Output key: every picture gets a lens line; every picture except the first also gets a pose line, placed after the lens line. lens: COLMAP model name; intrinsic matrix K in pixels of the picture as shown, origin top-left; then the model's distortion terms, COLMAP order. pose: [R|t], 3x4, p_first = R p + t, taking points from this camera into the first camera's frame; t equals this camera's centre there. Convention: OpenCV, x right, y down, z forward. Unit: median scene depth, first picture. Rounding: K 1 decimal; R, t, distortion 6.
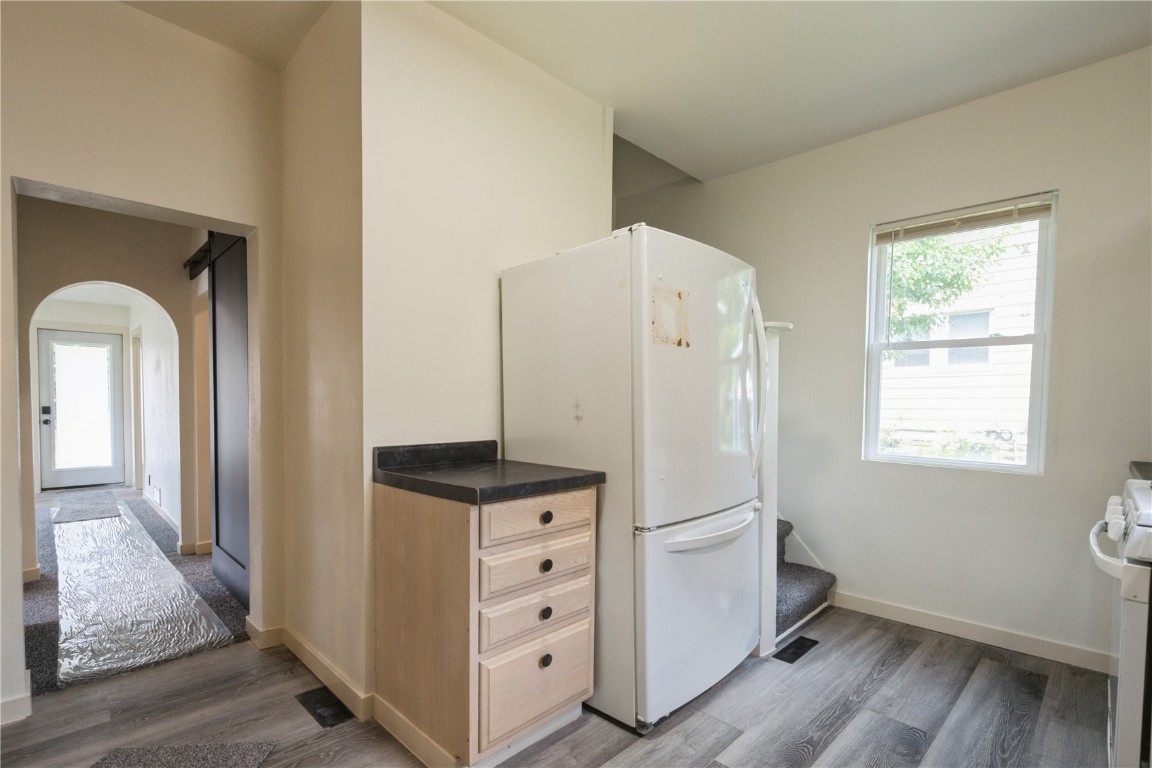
lens RADIAL K [[532.9, 0, 574.8], [0, 532.9, 407.5], [0, 0, 1]] dist [0.000012, 0.000182]
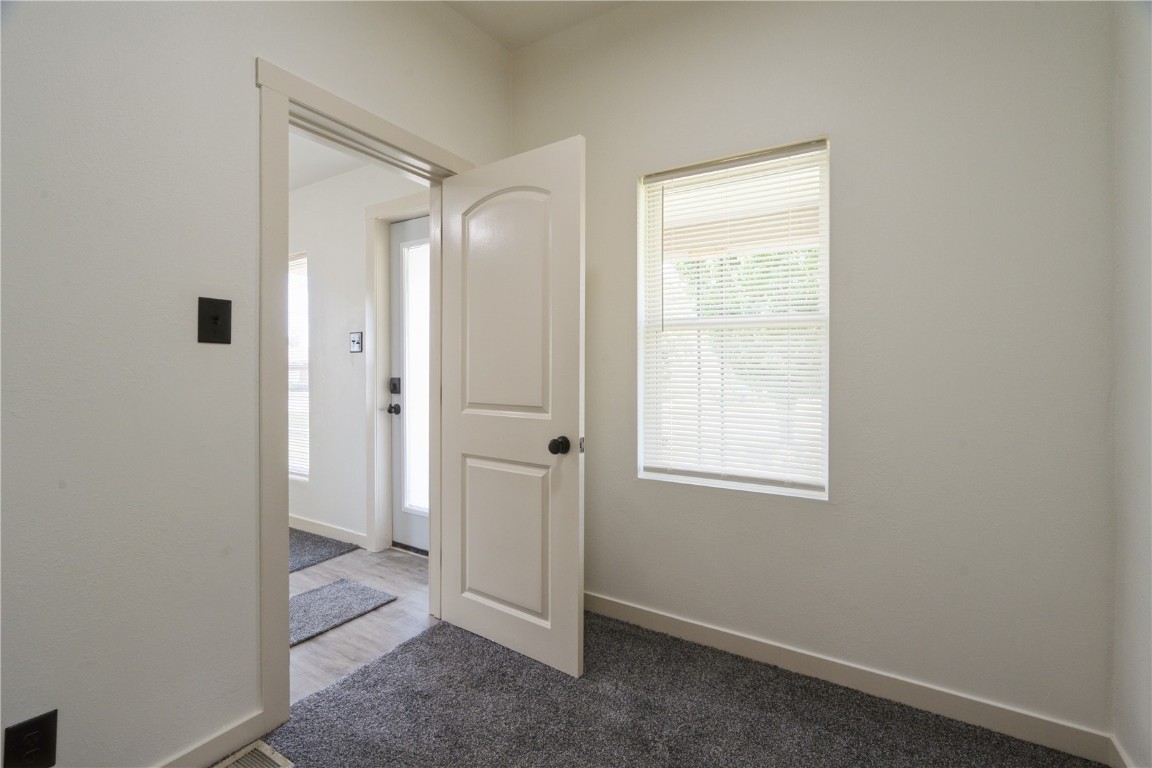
lens RADIAL K [[518.9, 0, 580.7], [0, 518.9, 379.3], [0, 0, 1]] dist [-0.001397, -0.000192]
pose [[0.237157, 0.015416, -0.971349, -1.332469], [-0.020104, 0.999738, 0.010959, -0.026707], [0.971263, 0.016929, 0.237405, 2.921643]]
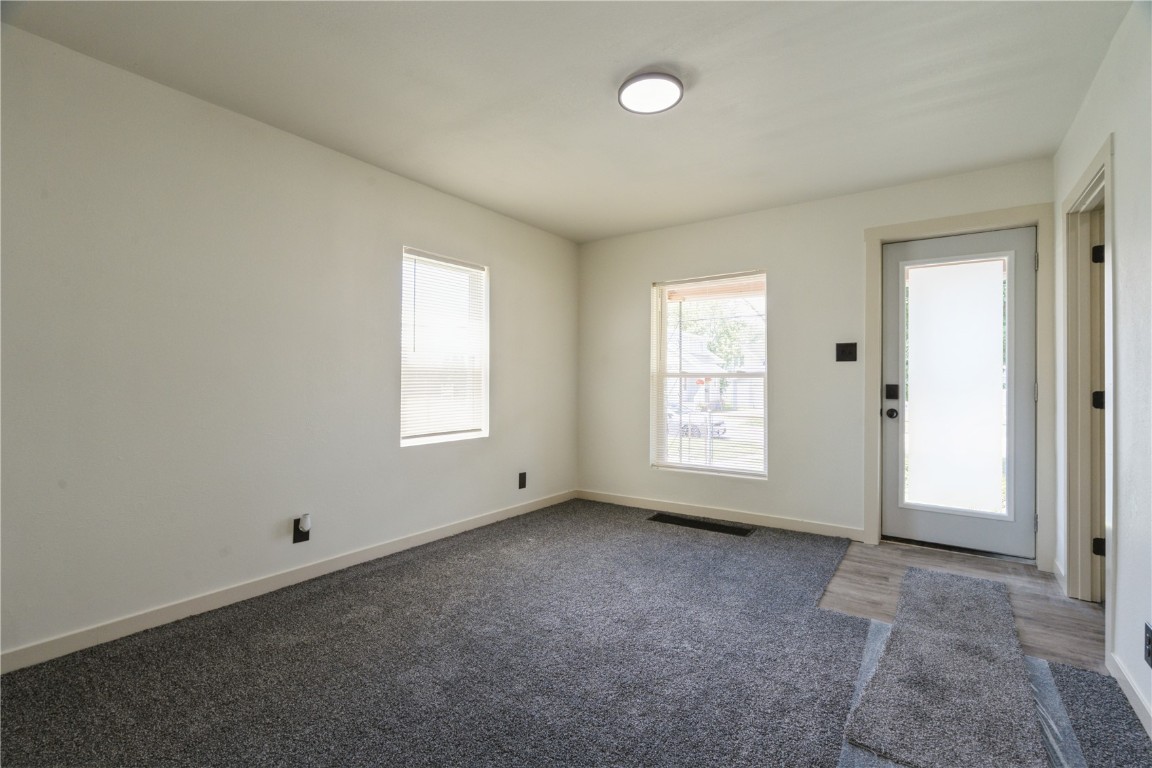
lens RADIAL K [[518.9, 0, 580.7], [0, 518.9, 379.3], [0, 0, 1]] dist [-0.001397, -0.000192]
pose [[0.176252, 0.000302, -0.984345, -1.462105], [-0.018702, 0.999820, -0.003042, -0.000018], [0.984167, 0.018945, 0.176226, 1.648797]]
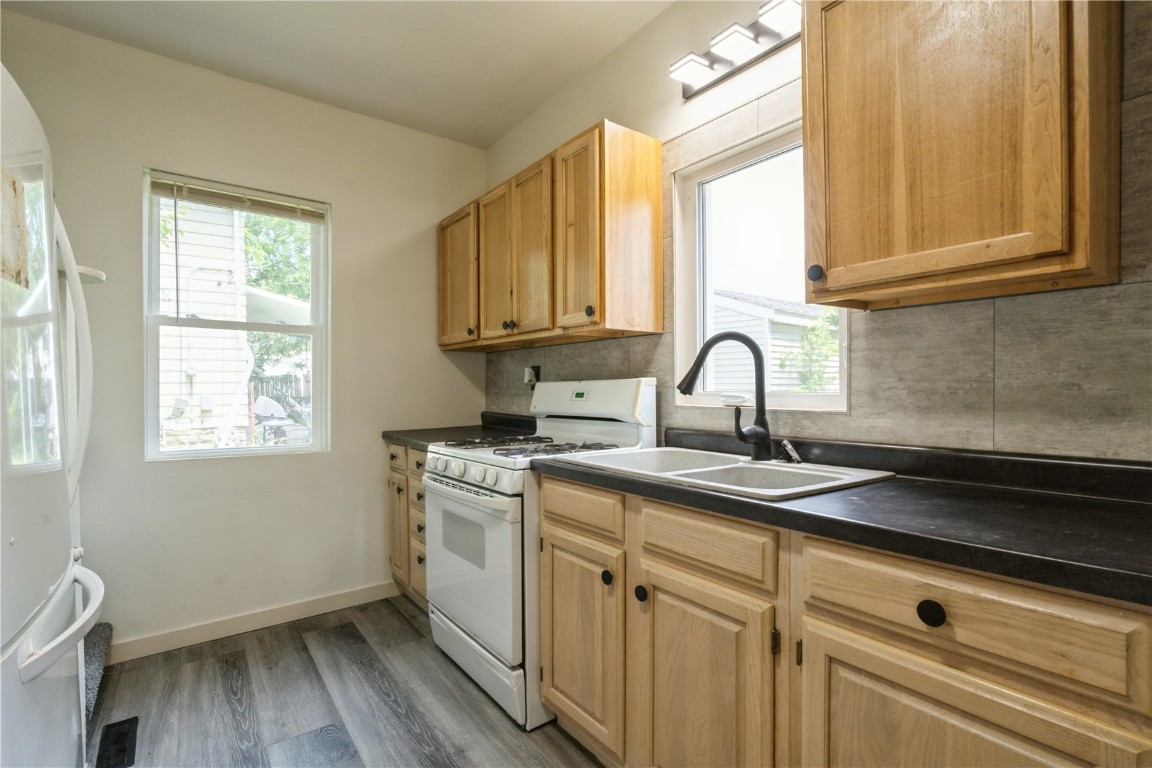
lens RADIAL K [[546.9, 0, 576.0], [0, 546.9, 384.0], [0, 0, 1]] dist [-0.002357, -0.000126]
pose [[0.150050, -0.000372, 0.988678, -0.185580], [0.018827, 0.999820, -0.002481, -0.001542], [-0.988499, 0.018986, 0.150030, 0.283449]]
